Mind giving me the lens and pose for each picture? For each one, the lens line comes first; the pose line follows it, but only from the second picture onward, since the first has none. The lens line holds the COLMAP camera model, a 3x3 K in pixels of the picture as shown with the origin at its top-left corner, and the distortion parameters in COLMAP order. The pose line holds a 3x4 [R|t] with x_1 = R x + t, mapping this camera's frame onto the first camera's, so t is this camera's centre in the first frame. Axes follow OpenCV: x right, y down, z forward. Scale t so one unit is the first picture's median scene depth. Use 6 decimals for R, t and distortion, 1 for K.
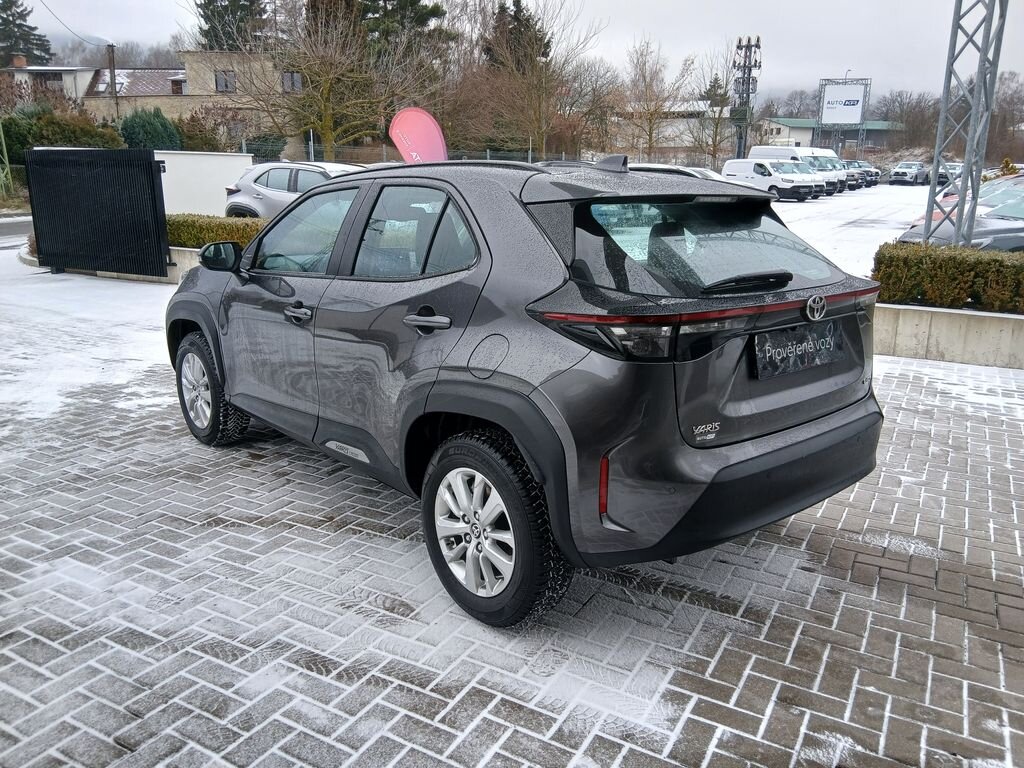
lens RADIAL K [[775.8, 0, 512.0], [0, 775.8, 384.0], [0, 0, 1]] dist [0.036857, -0.064392]
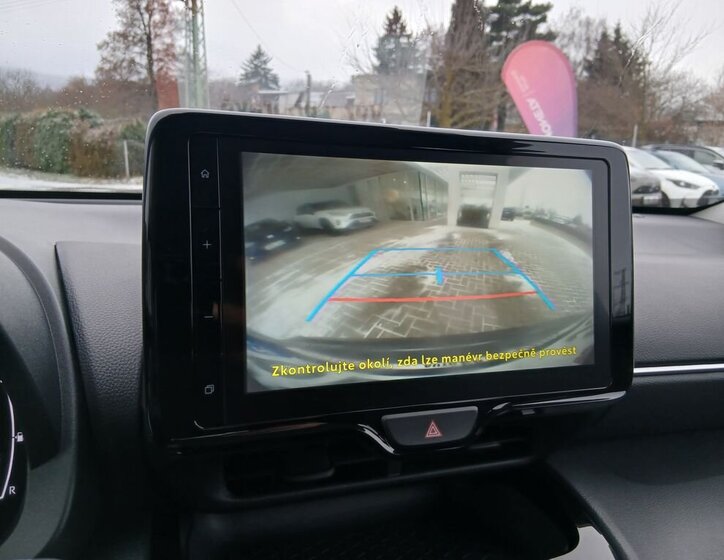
lens RADIAL K [[565.5, 0, 362.0], [0, 565.5, 280.0], [0, 0, 1]] dist [0.128039, -0.240426]
pose [[0.929309, 0.087846, -0.358702, -0.028276], [-0.114285, 0.992026, -0.053139, -0.031152], [0.351174, 0.090377, 0.931938, 0.192646]]
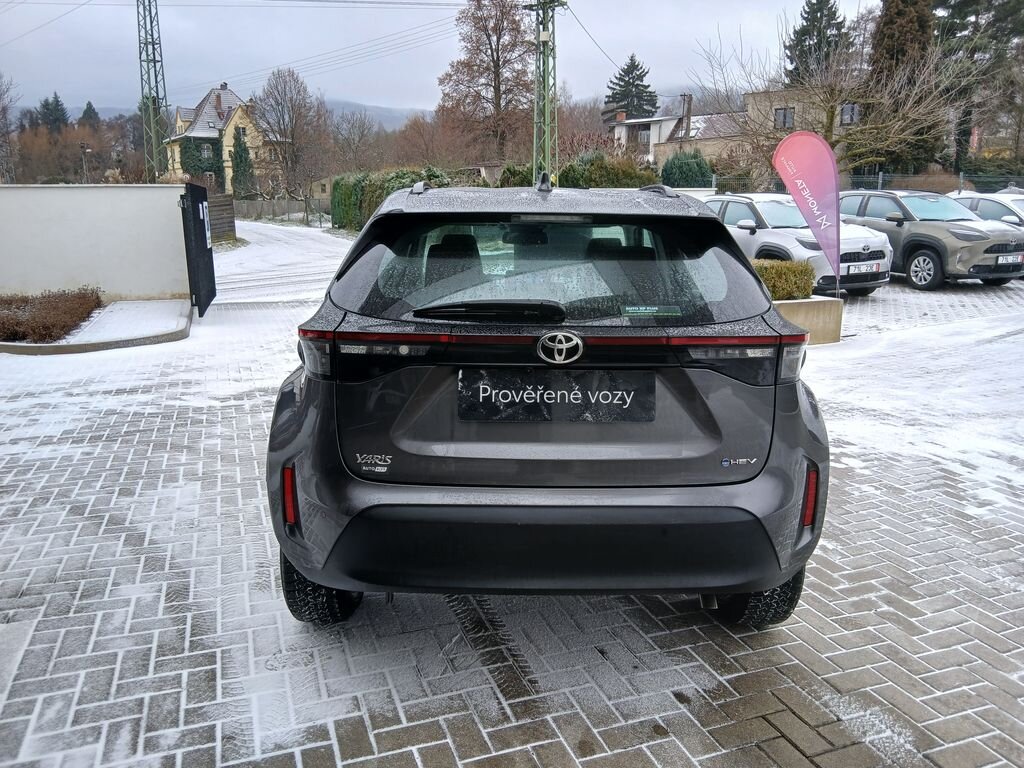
lens RADIAL K [[778.1, 0, 510.4], [0, 778.1, 348.8], [0, 0, 1]] dist [0.096346, -0.145225]
pose [[0.763478, 0.101376, -0.637827, 0.104839], [-0.156117, 0.987284, -0.029953, -0.007498], [0.626680, 0.122444, 0.769597, 0.038257]]
